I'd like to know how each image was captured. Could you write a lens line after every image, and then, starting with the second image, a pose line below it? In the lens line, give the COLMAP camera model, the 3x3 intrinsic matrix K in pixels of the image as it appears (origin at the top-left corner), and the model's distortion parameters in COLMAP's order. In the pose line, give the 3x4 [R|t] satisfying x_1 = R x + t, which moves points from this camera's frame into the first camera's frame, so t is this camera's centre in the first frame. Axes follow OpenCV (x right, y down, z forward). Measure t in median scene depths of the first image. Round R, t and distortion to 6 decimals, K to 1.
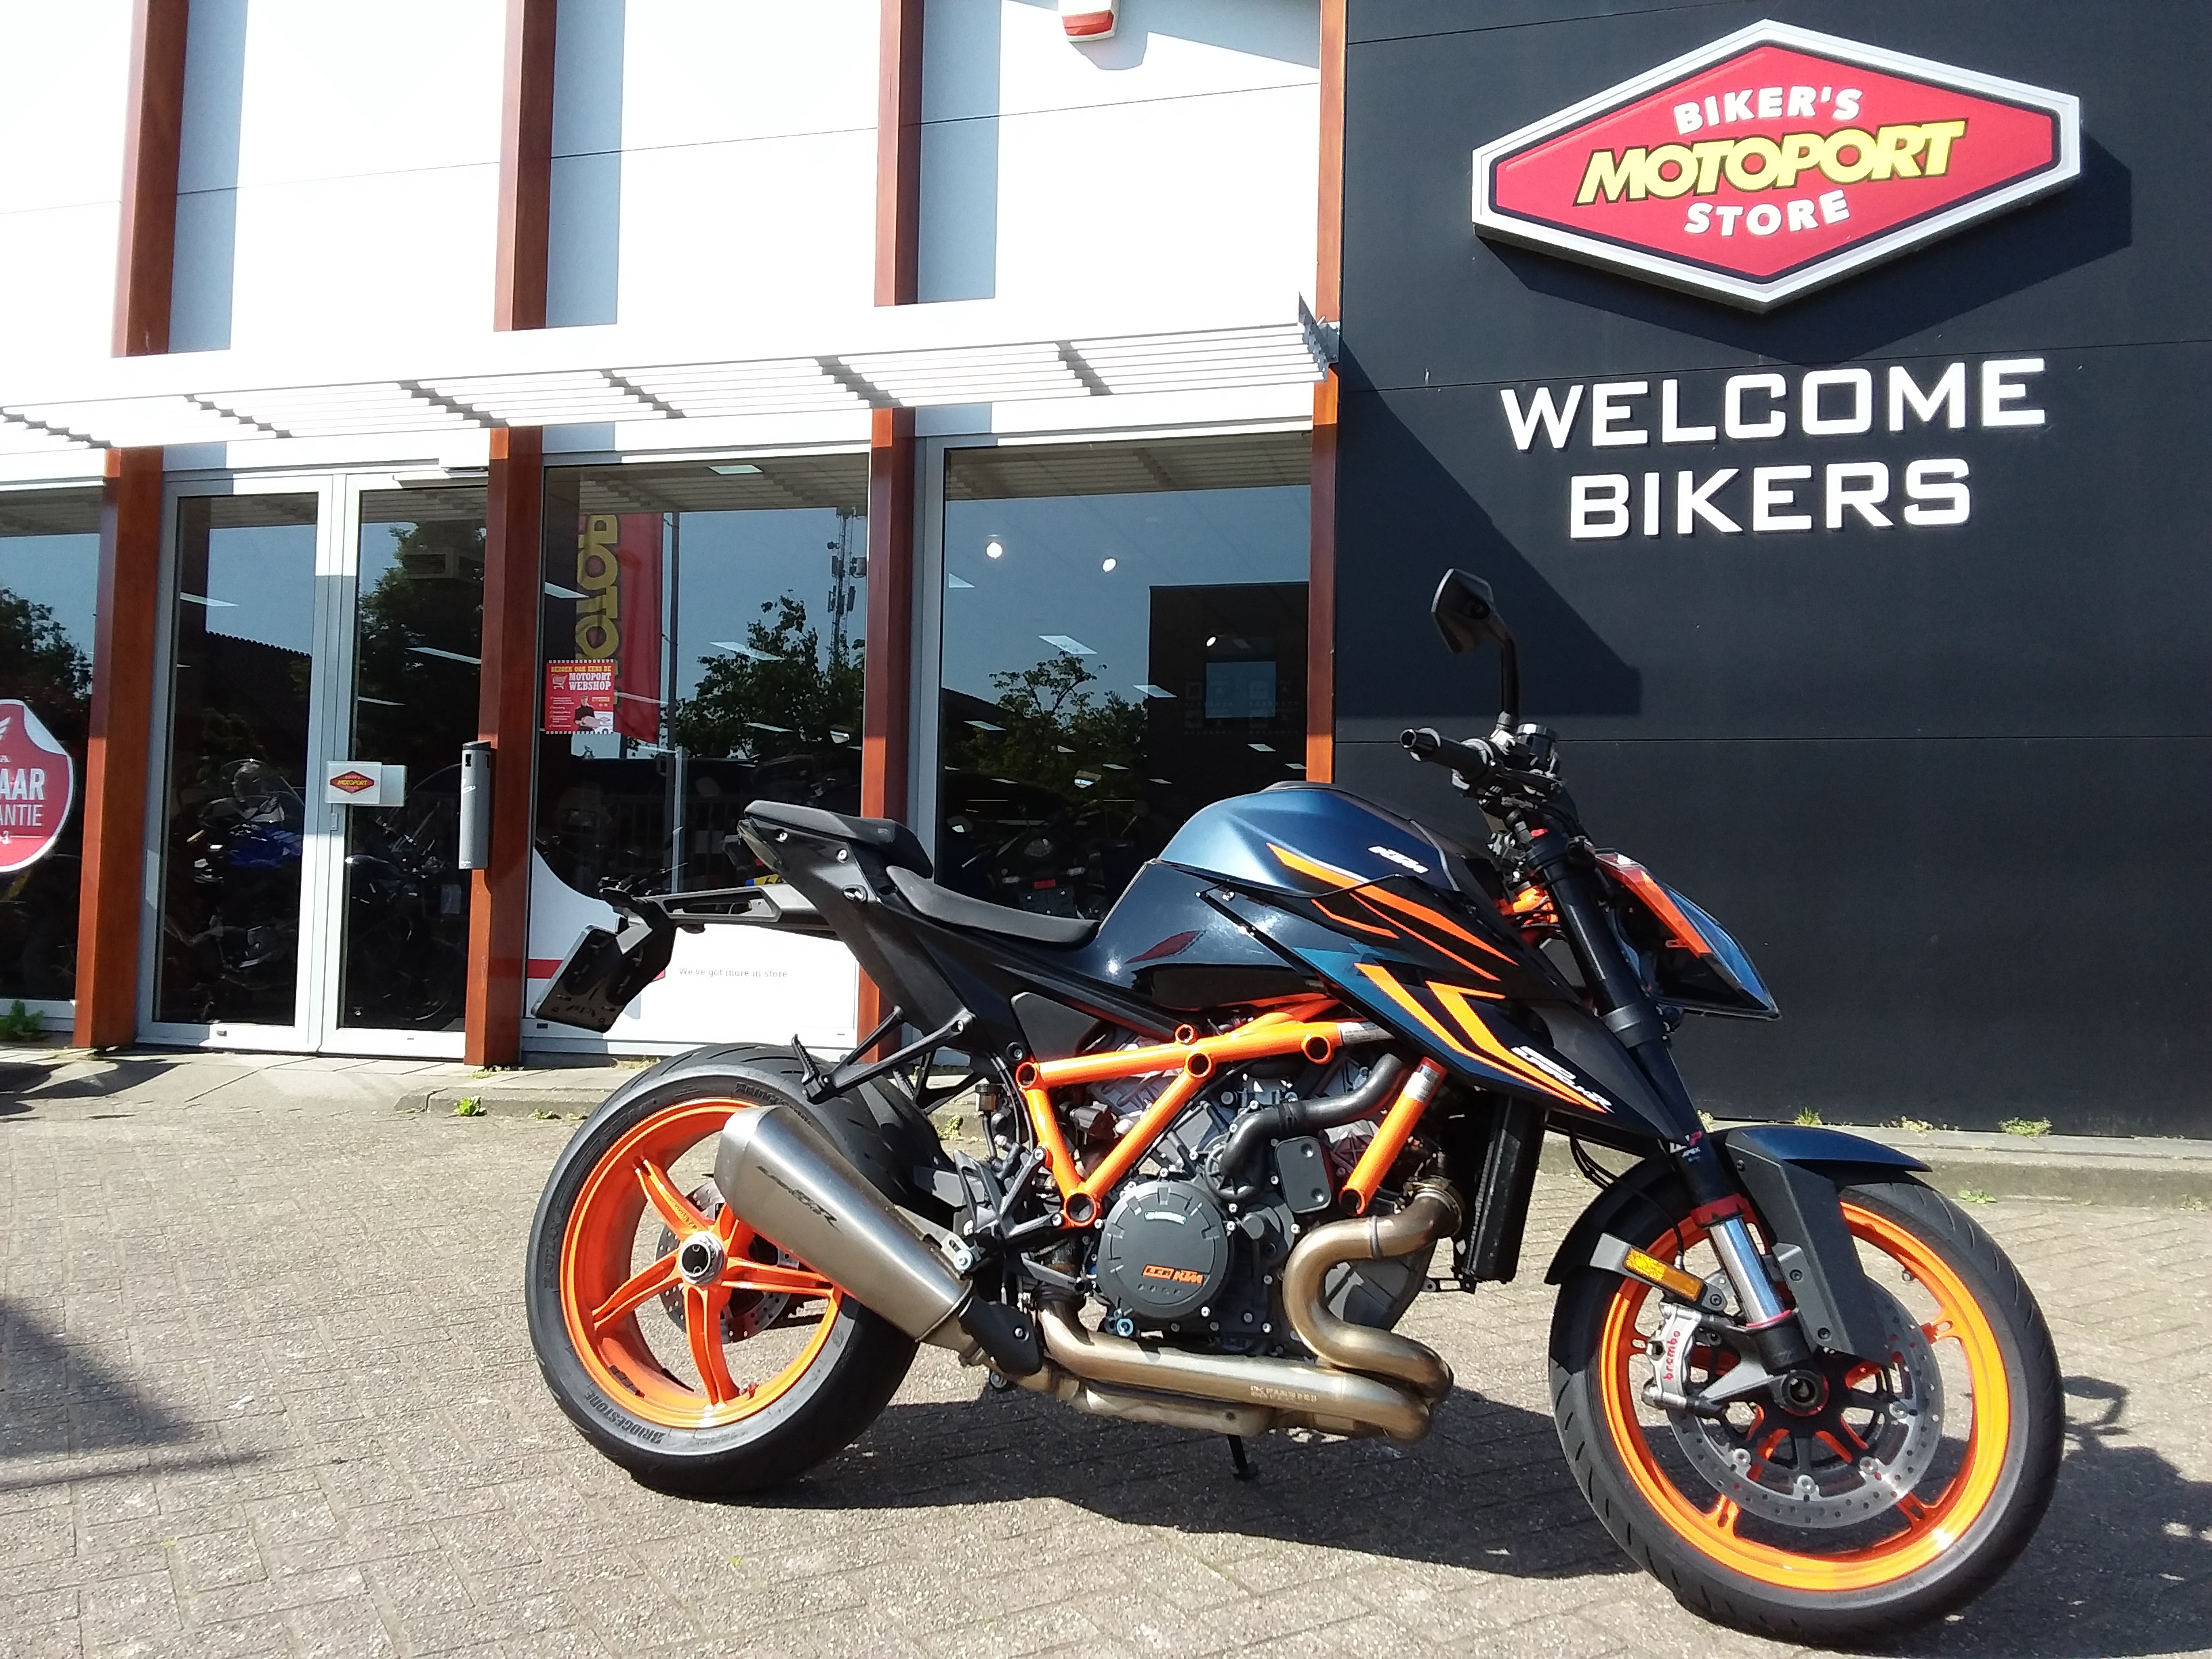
lens RADIAL K [[1755.0, 0, 1078.2], [0, 1755.0, 811.0], [0, 0, 1]] dist [0.090447, -0.137535]
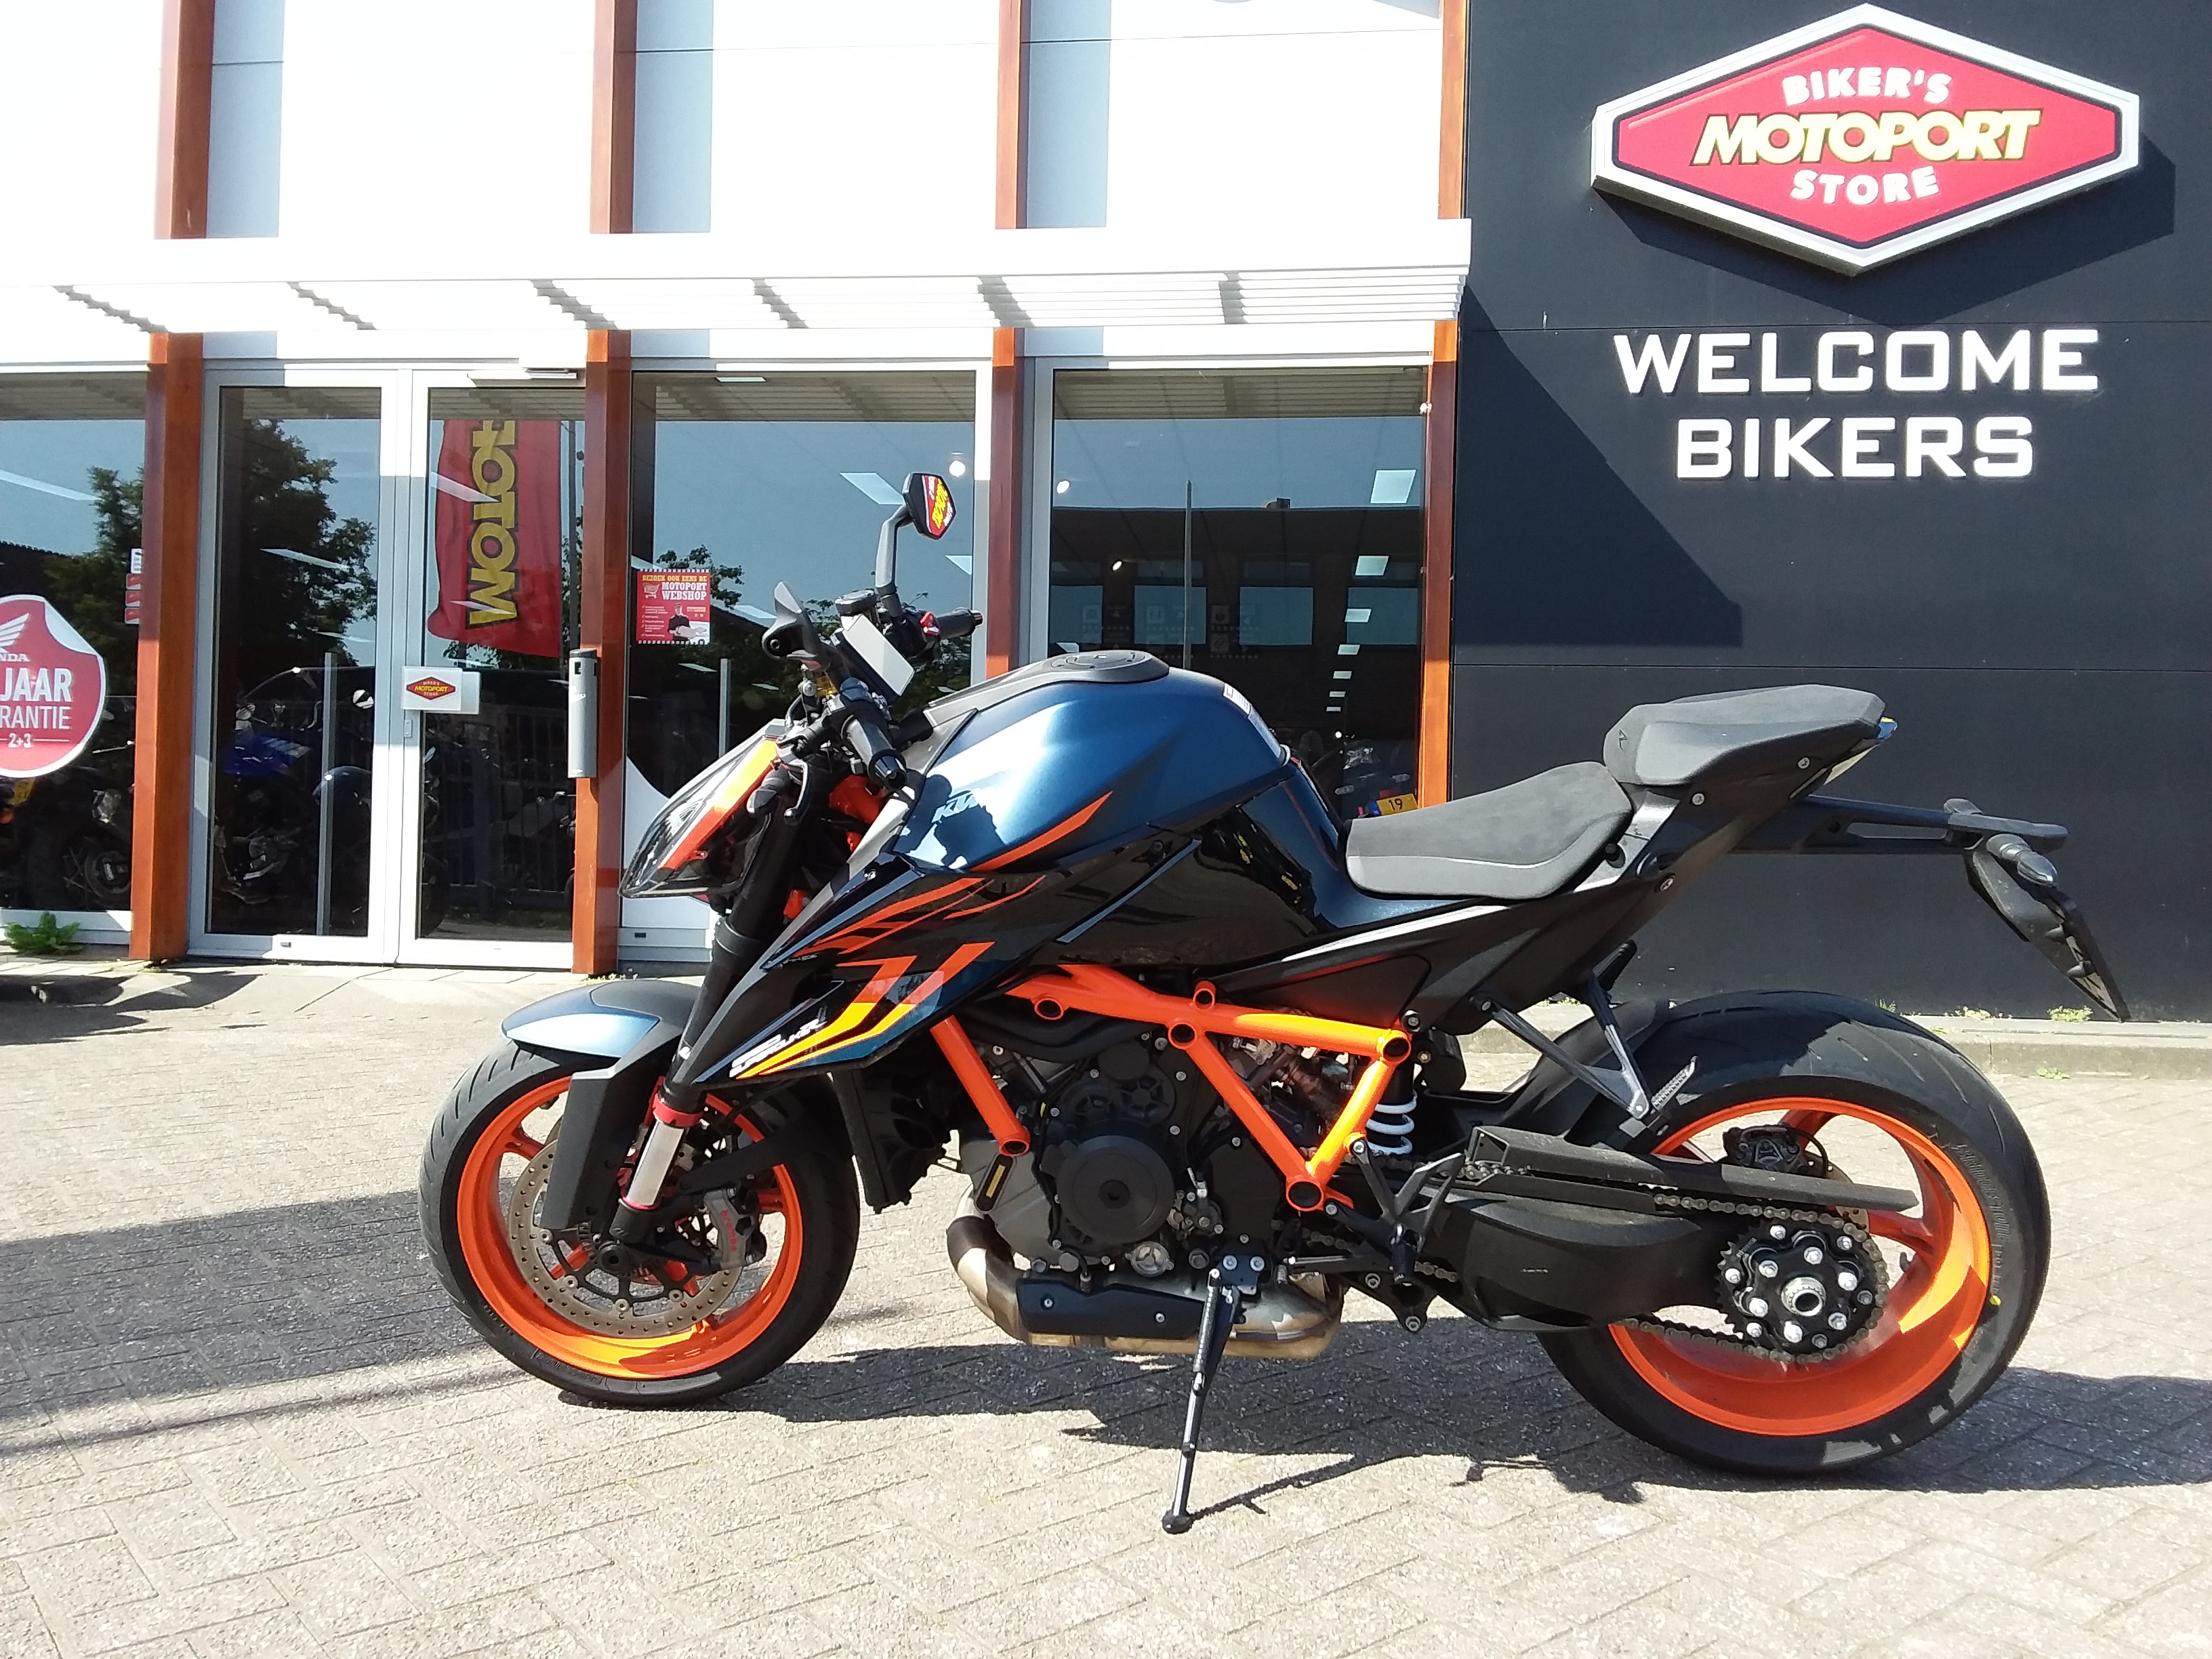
lens RADIAL K [[1755.0, 0, 1101.0], [0, 1755.0, 808.5], [0, 0, 1]] dist [0.090447, -0.137535]
pose [[0.989588, 0.005234, 0.143831, -0.229099], [-0.011055, 0.999150, 0.039701, 0.008942], [-0.143501, -0.040878, 0.988806, -0.029366]]
